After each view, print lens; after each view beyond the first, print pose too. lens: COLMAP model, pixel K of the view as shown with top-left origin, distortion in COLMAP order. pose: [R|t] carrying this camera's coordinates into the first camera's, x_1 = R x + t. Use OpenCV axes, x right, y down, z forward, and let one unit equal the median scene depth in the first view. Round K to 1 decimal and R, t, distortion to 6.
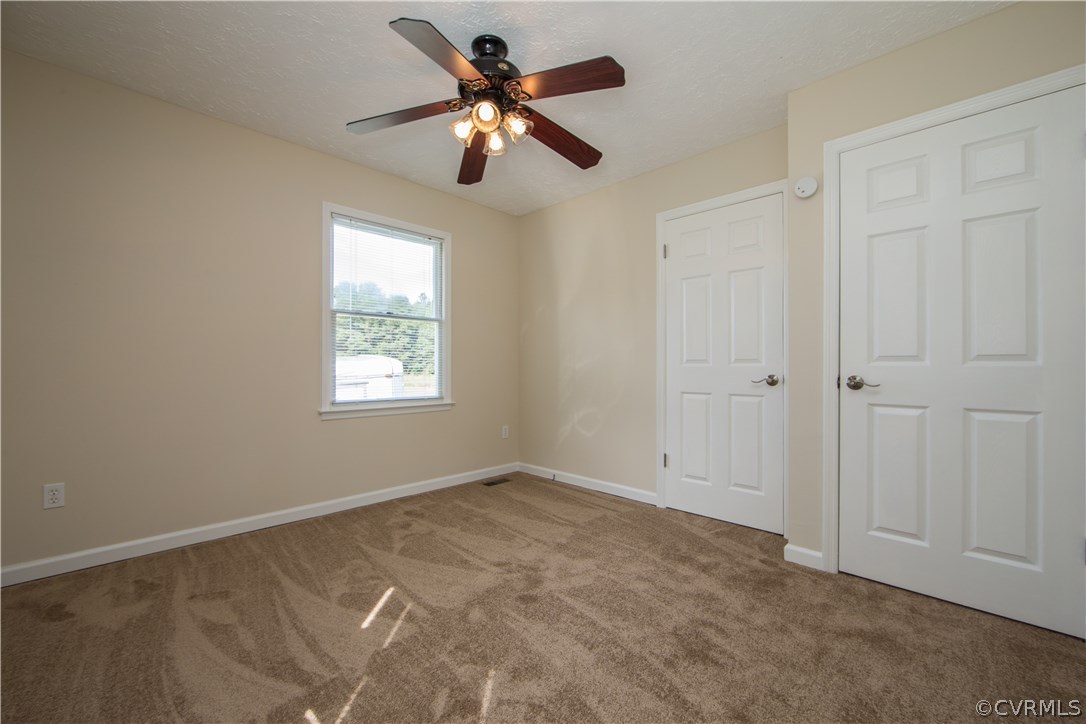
lens RADIAL K [[436.5, 0, 536.5], [0, 436.5, 363.6], [0, 0, 1]] dist [-0.012815, 0.000235]
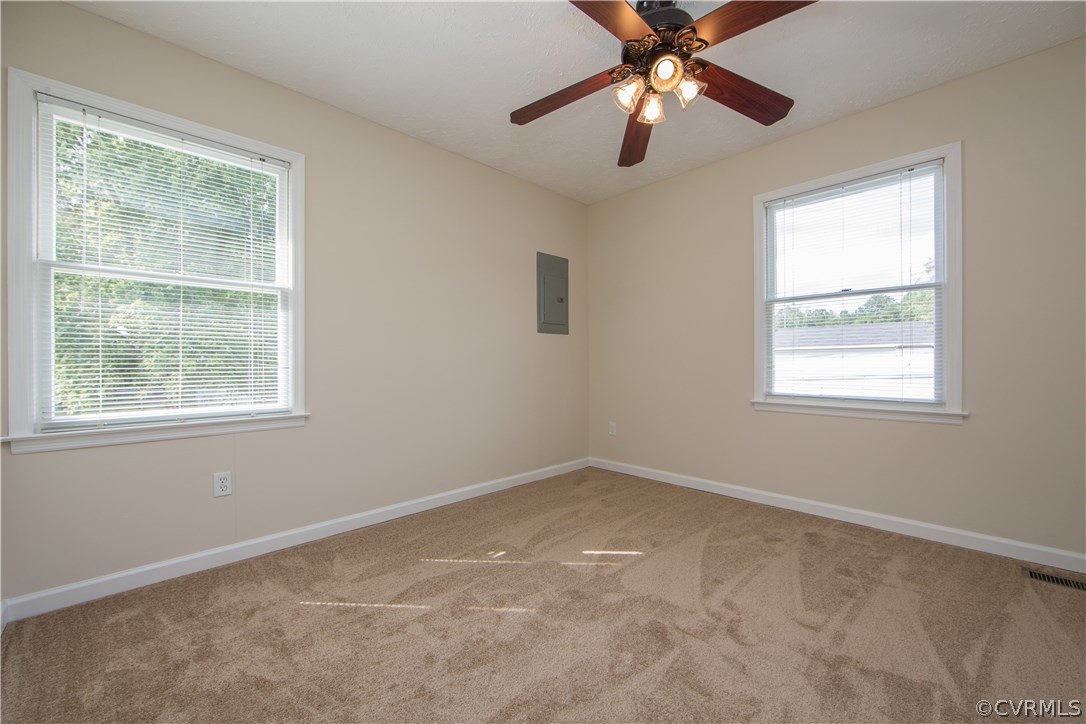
lens RADIAL K [[433.8, 0, 546.5], [0, 433.8, 362.5], [0, 0, 1]] dist [0.000423, 0.000054]
pose [[-0.017767, -0.001455, -0.999841, 0.593104], [0.013605, 0.999906, -0.001697, 0.013800], [0.999750, -0.013633, -0.017746, 0.574911]]
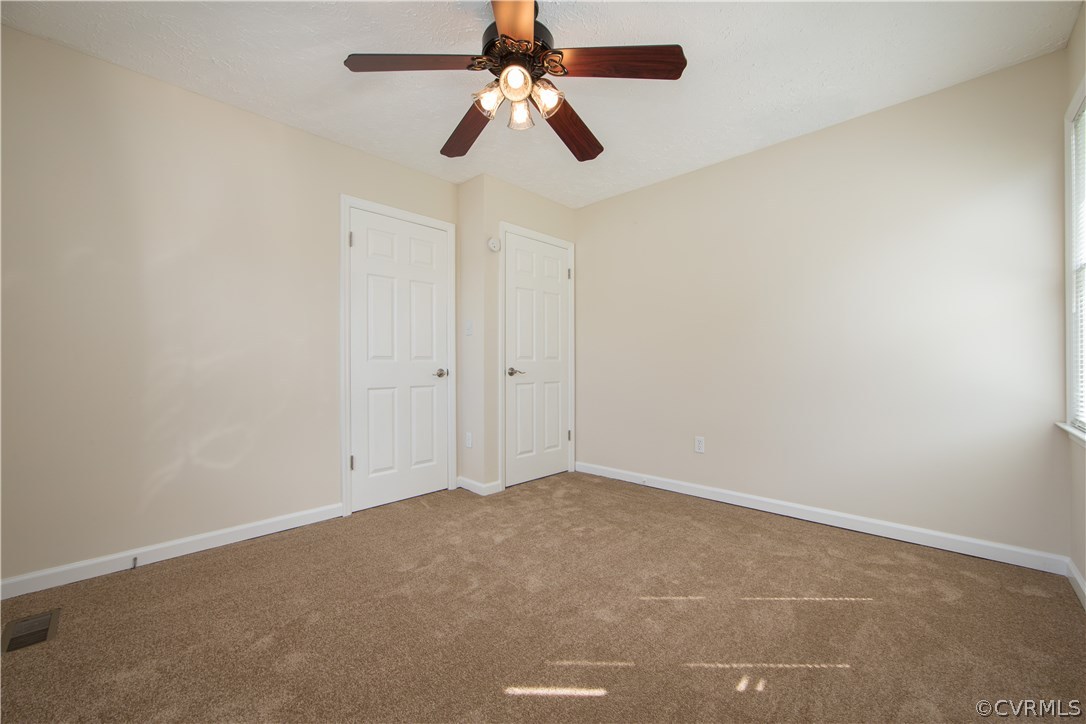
lens RADIAL K [[436.5, 0, 536.5], [0, 436.5, 363.6], [0, 0, 1]] dist [-0.012815, 0.000235]
pose [[-0.007499, -0.005934, 0.999954, -0.741725], [-0.000355, 0.999982, 0.005932, 0.002619], [-0.999972, -0.000310, -0.007501, 0.704005]]
